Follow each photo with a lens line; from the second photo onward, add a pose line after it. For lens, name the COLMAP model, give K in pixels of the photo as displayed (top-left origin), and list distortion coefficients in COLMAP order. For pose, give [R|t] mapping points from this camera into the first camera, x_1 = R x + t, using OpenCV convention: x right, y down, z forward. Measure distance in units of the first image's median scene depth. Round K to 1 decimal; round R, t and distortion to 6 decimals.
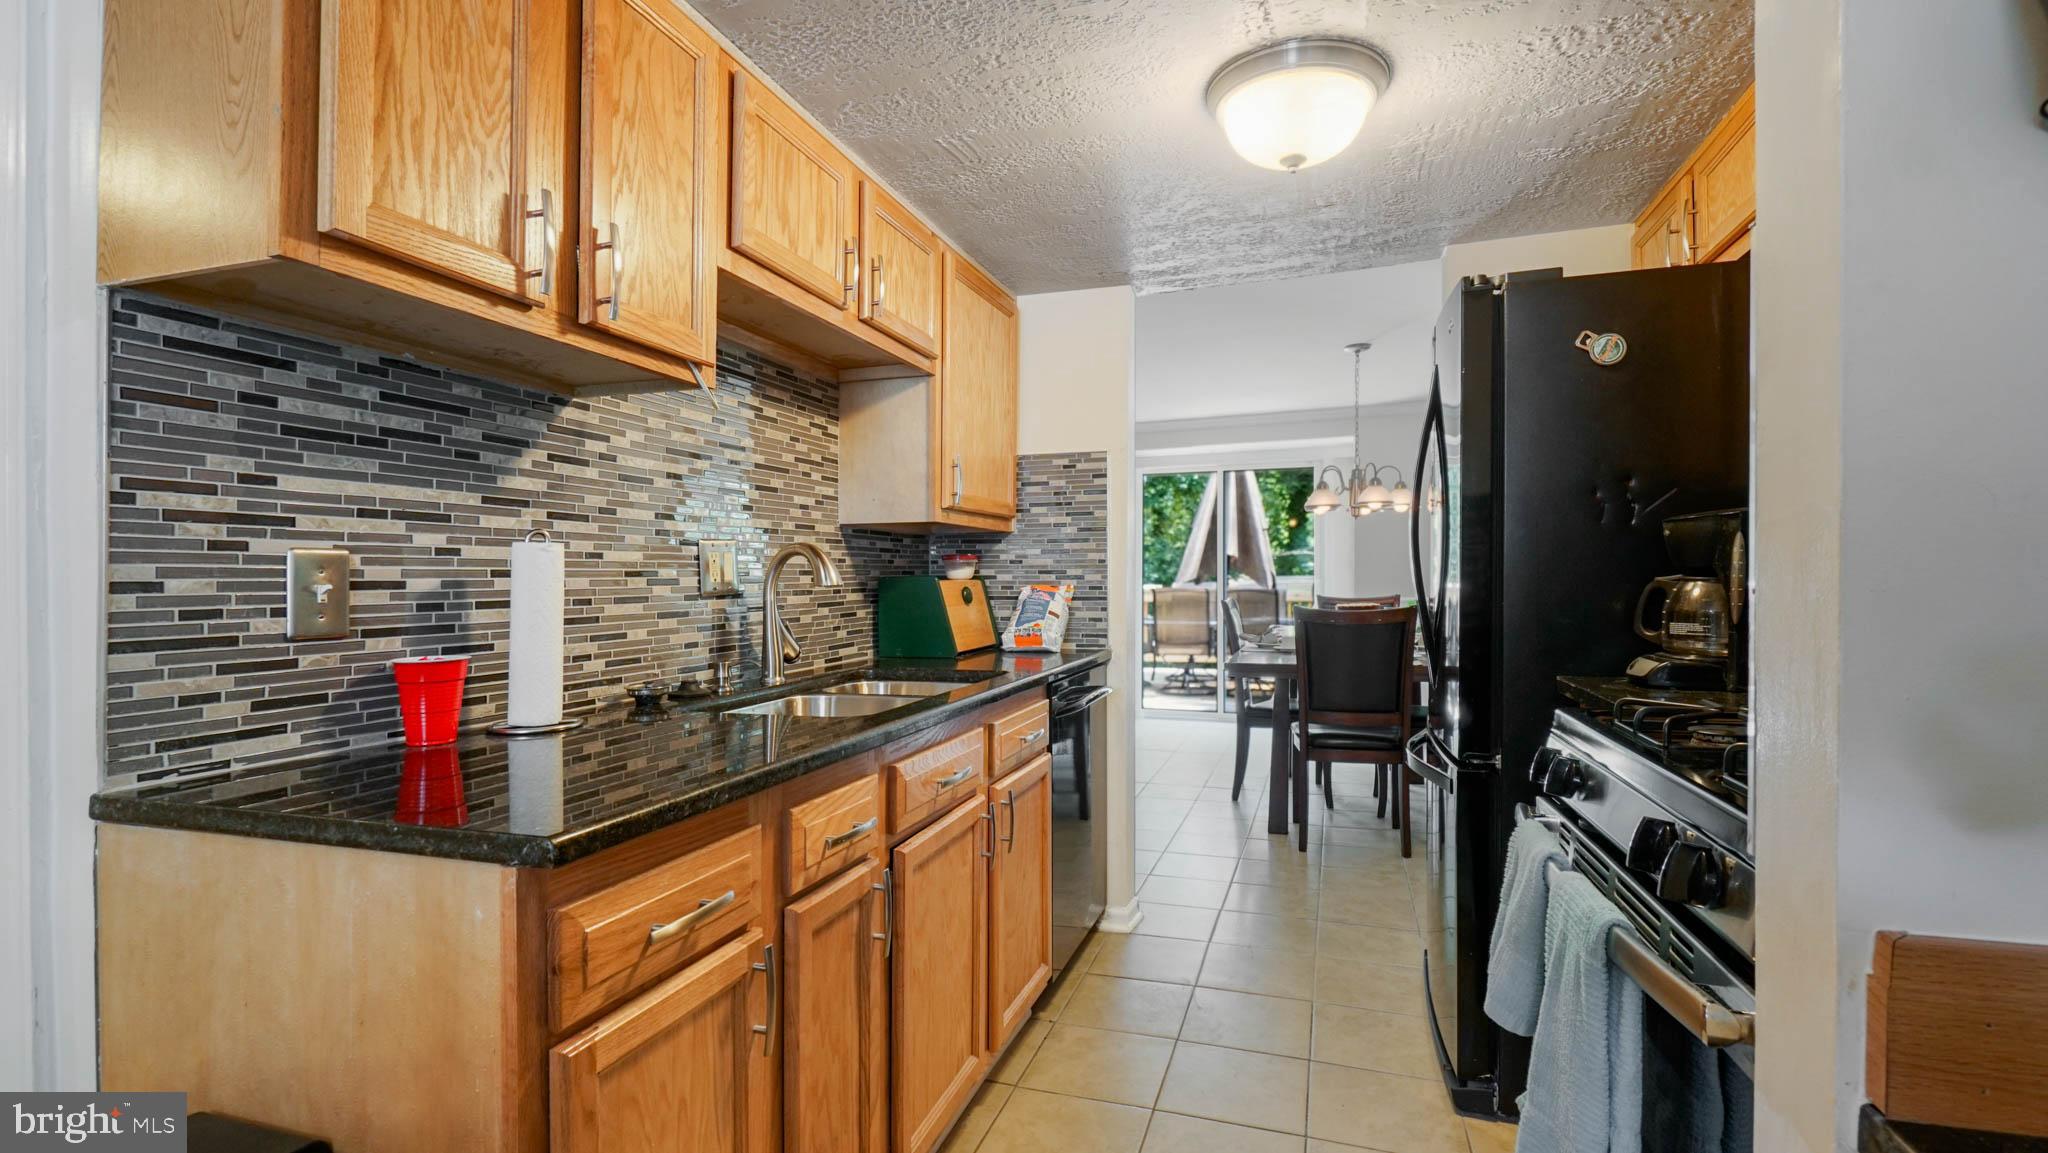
lens RADIAL K [[928.3, 0, 1022.7], [0, 928.3, 567.8], [0, 0, 1]] dist [-0.004837, -0.000726]
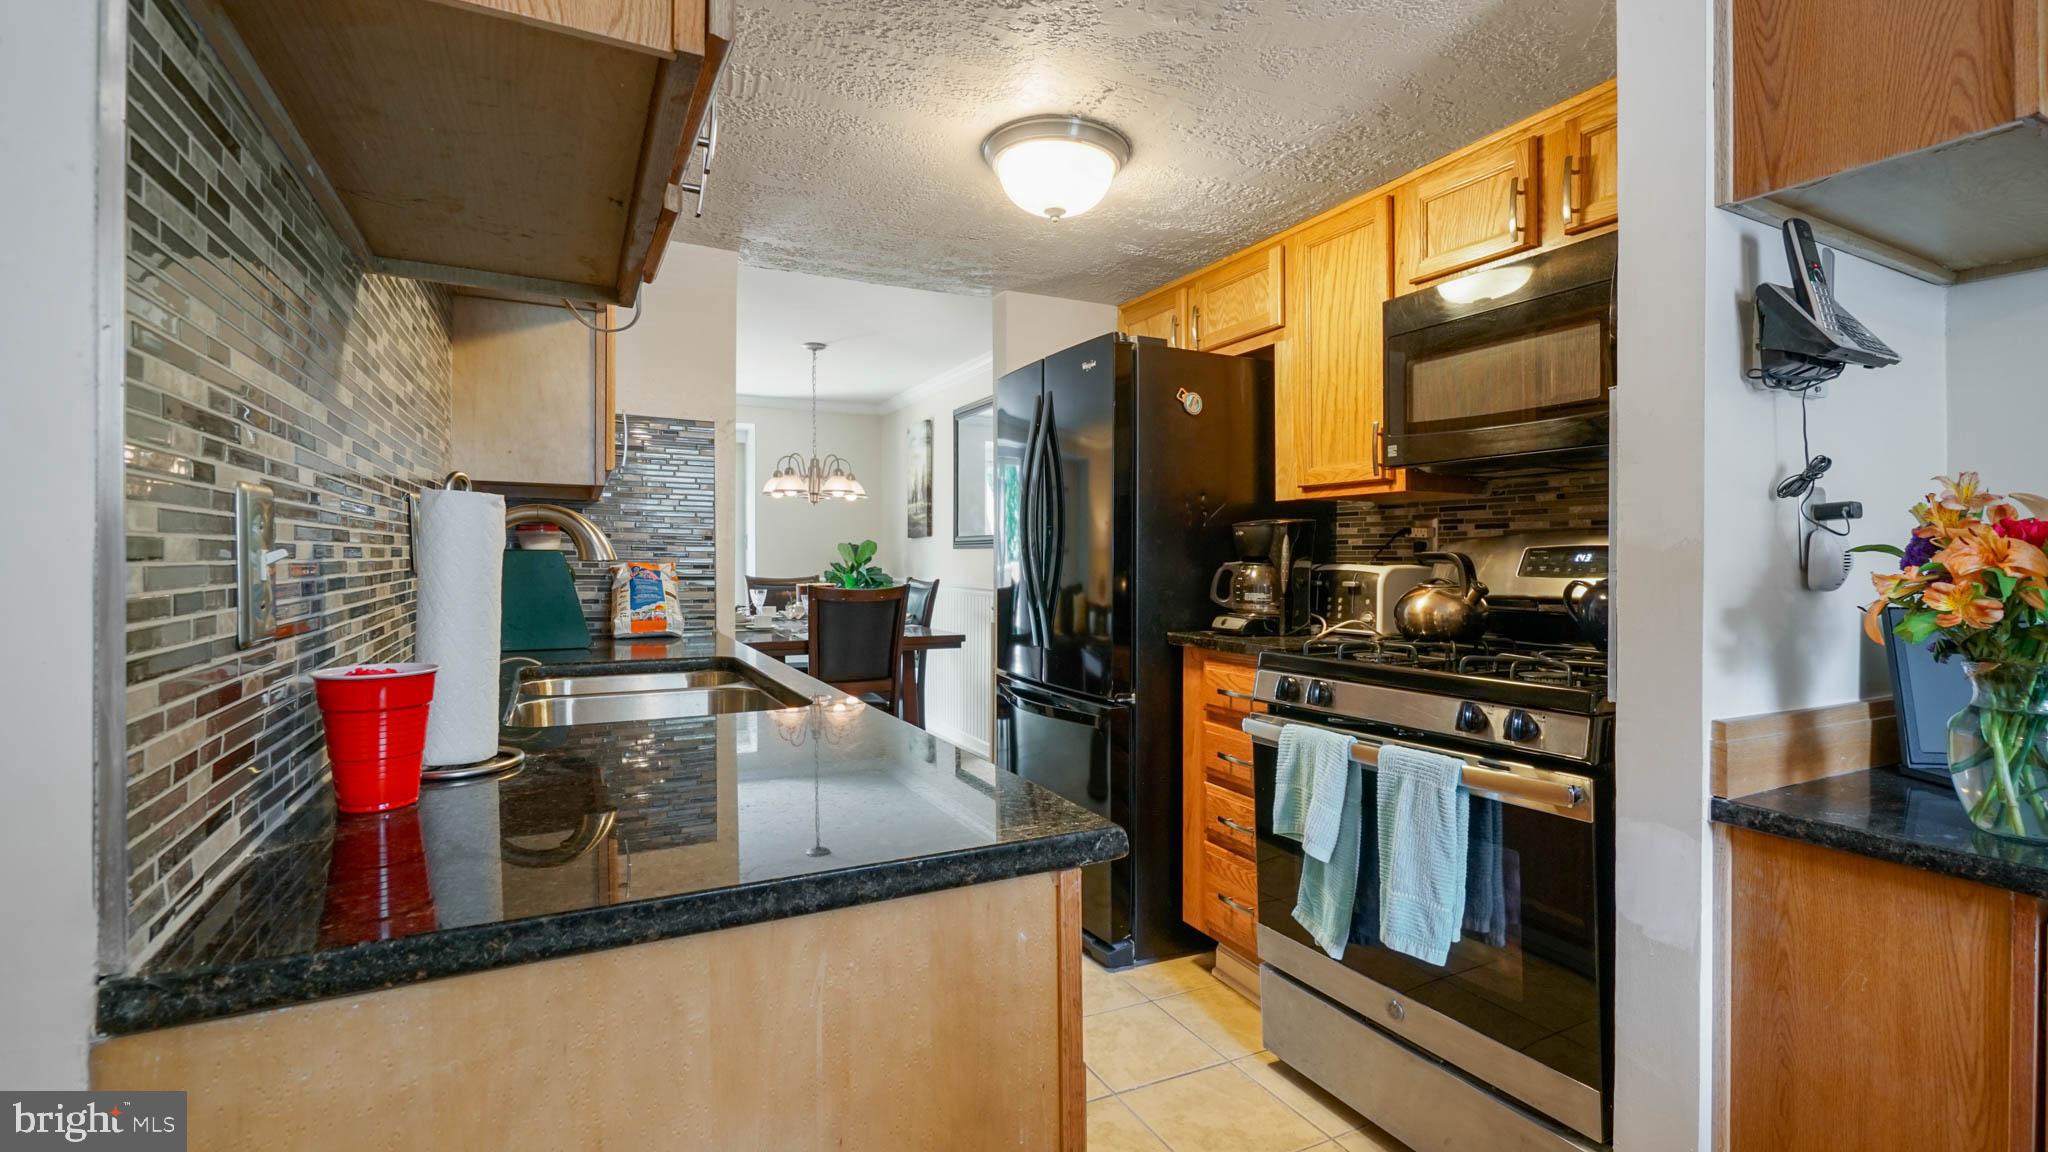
lens RADIAL K [[920.7, 0, 1022.8], [0, 920.7, 549.1], [0, 0, 1]] dist [-0.001466, -0.000220]
pose [[0.699828, 0.022392, 0.713961, -0.458981], [-0.022391, 0.999705, -0.009406, 0.007052], [-0.713961, -0.009403, 0.700123, 0.151778]]
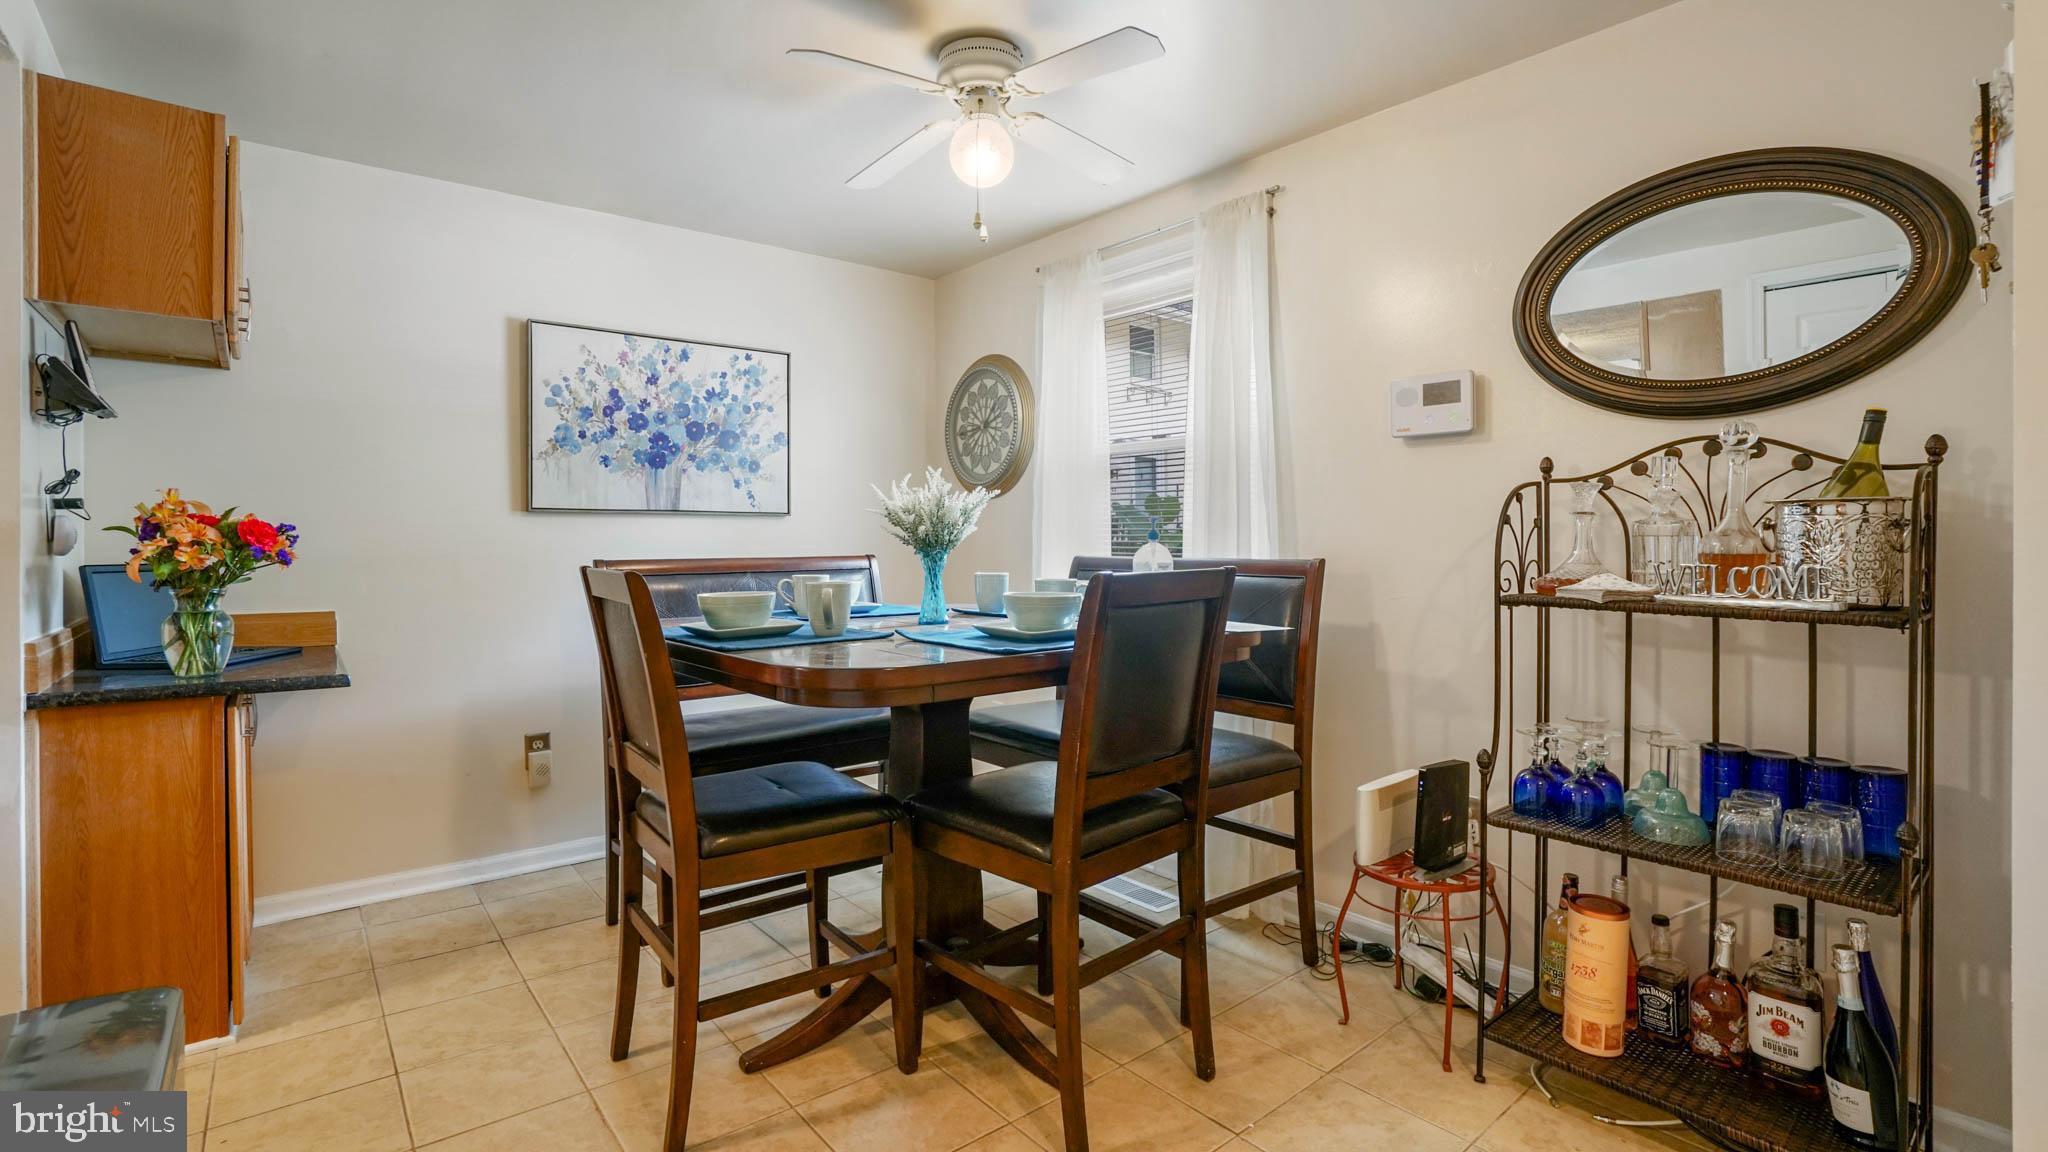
lens RADIAL K [[928.3, 0, 1022.7], [0, 928.3, 567.3], [0, 0, 1]] dist [-0.004837, -0.000726]
pose [[-0.841913, -0.008242, 0.539551, -0.969054], [0.001441, 0.999845, 0.017522, 0.014435], [-0.539612, 0.015530, -0.841771, 0.455740]]
